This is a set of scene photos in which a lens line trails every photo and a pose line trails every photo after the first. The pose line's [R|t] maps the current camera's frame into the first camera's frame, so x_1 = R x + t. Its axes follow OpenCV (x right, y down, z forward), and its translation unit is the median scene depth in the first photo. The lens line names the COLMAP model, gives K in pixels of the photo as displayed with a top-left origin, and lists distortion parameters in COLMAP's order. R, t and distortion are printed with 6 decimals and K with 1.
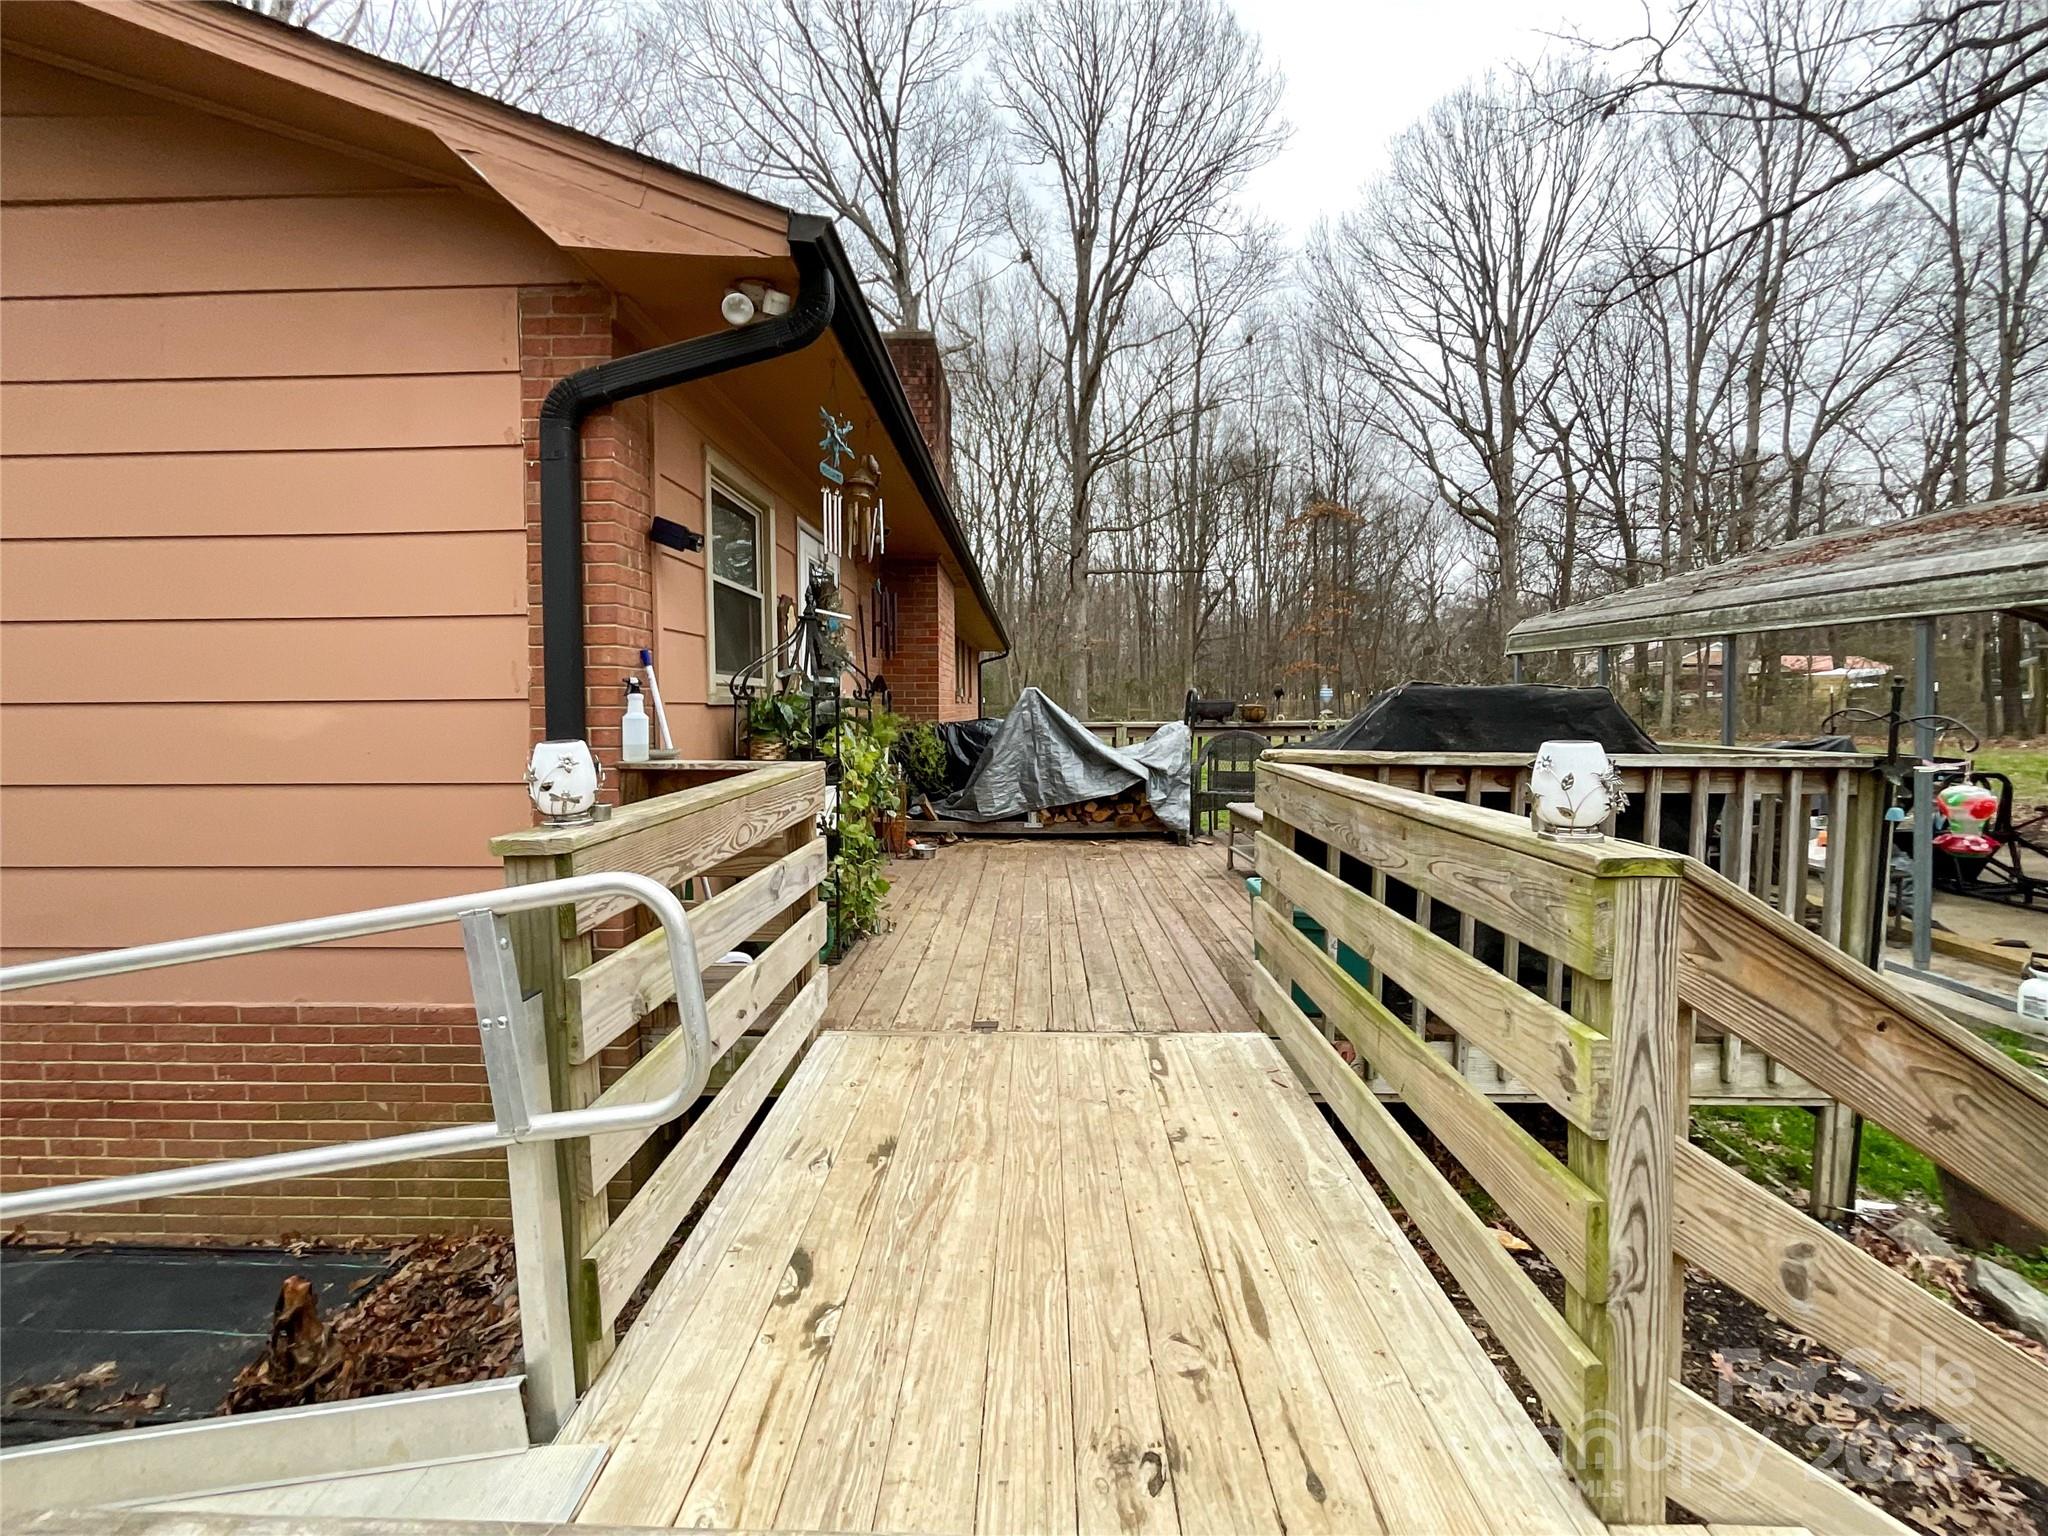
lens RADIAL K [[841.8, 0, 1029.2], [0, 841.8, 733.5], [0, 0, 1]] dist [-0.010822, 0.001650]
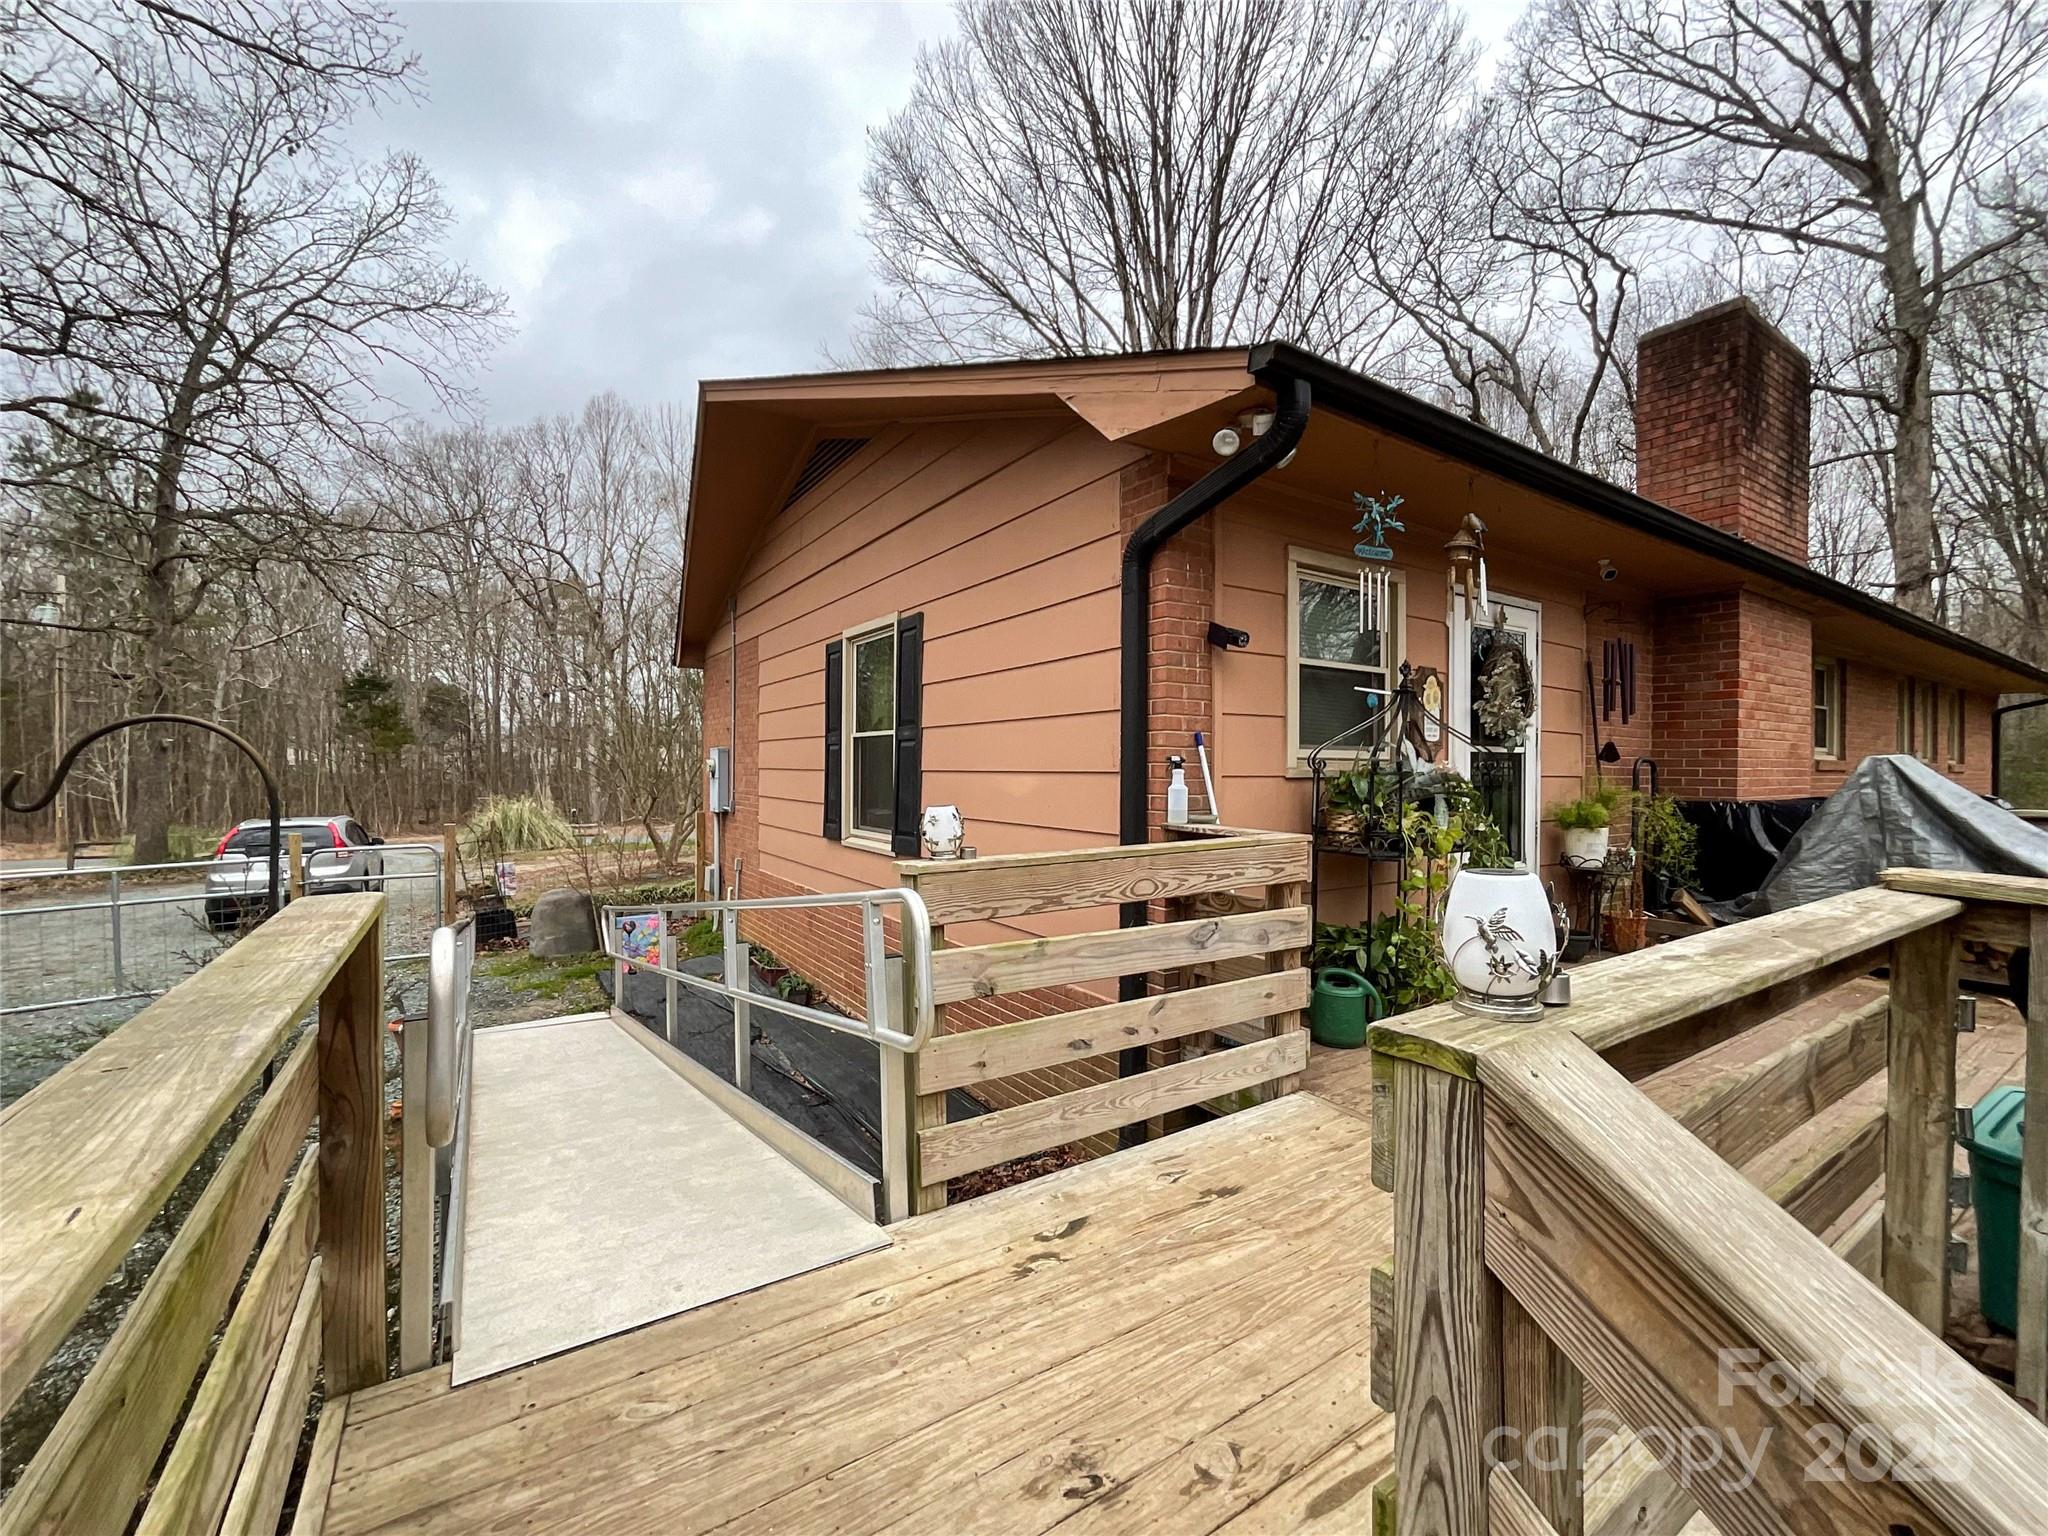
lens RADIAL K [[841.8, 0, 1039.3], [0, 841.8, 772.5], [0, 0, 1]] dist [-0.010822, 0.001650]
pose [[0.573349, 0.013625, -0.819198, 0.444286], [-0.036701, 0.999285, -0.009066, -0.023749], [0.818489, 0.035263, 0.573439, 0.122618]]
